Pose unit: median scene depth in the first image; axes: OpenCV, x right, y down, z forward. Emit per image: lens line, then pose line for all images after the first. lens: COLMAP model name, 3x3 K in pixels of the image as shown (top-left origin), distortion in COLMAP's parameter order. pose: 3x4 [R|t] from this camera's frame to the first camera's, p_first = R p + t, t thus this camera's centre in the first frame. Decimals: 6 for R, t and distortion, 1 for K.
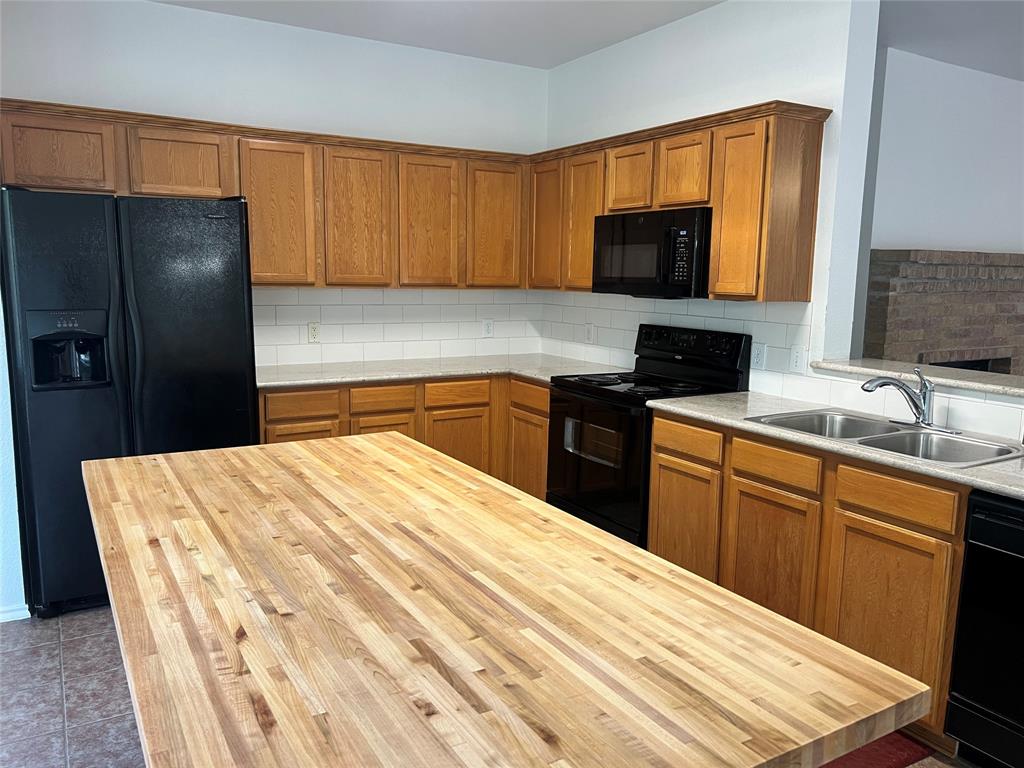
lens RADIAL K [[770.0, 0, 515.3], [0, 770.0, 389.2], [0, 0, 1]] dist [0.037122, -0.040534]
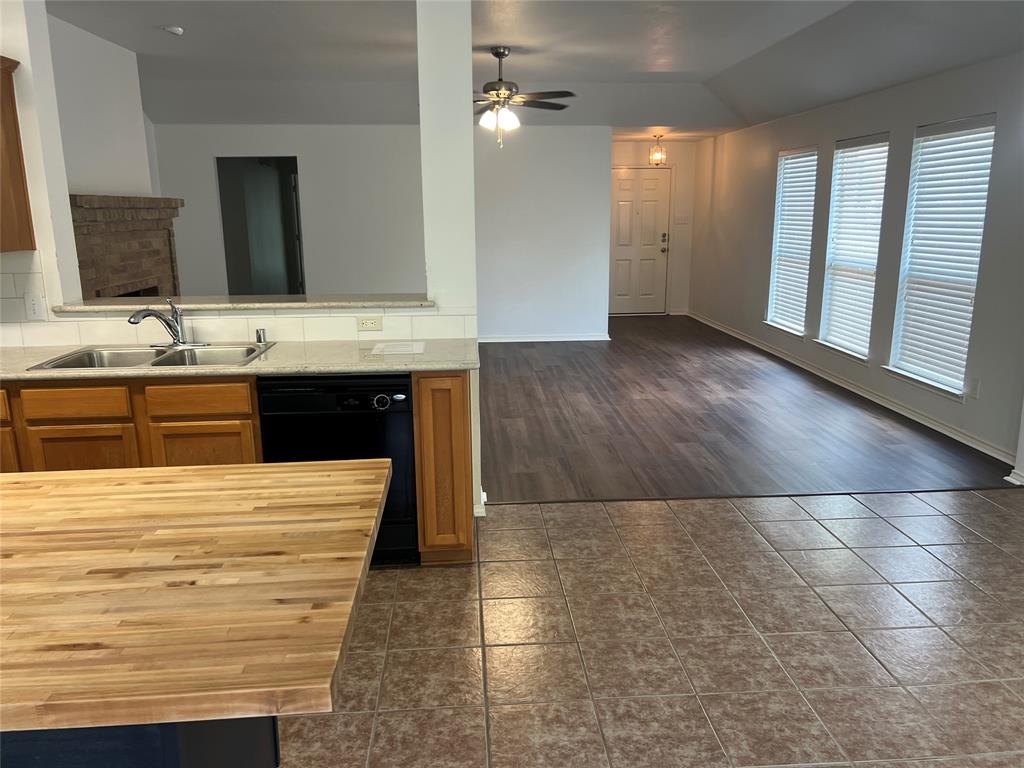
lens RADIAL K [[770.0, 0, 511.4], [0, 770.0, 386.5], [0, 0, 1]] dist [0.037122, -0.040534]
pose [[0.446513, -0.221459, 0.866939, -0.298577], [0.153309, 0.973495, 0.169717, -0.015206], [-0.881546, 0.057129, 0.468630, -0.036839]]
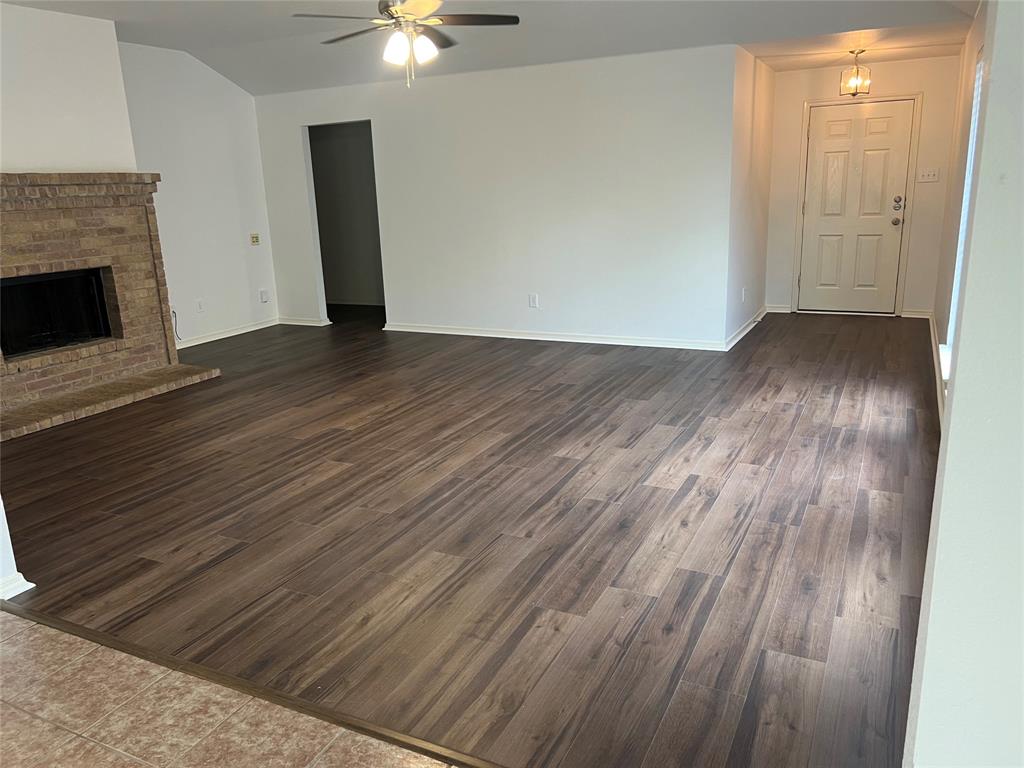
lens RADIAL K [[770.0, 0, 509.9], [0, 770.0, 381.8], [0, 0, 1]] dist [0.037122, -0.040534]
pose [[0.836840, -0.183047, 0.515939, 0.848056], [0.135291, 0.982361, 0.129087, 0.098091], [-0.530467, -0.038224, 0.846844, -0.465146]]
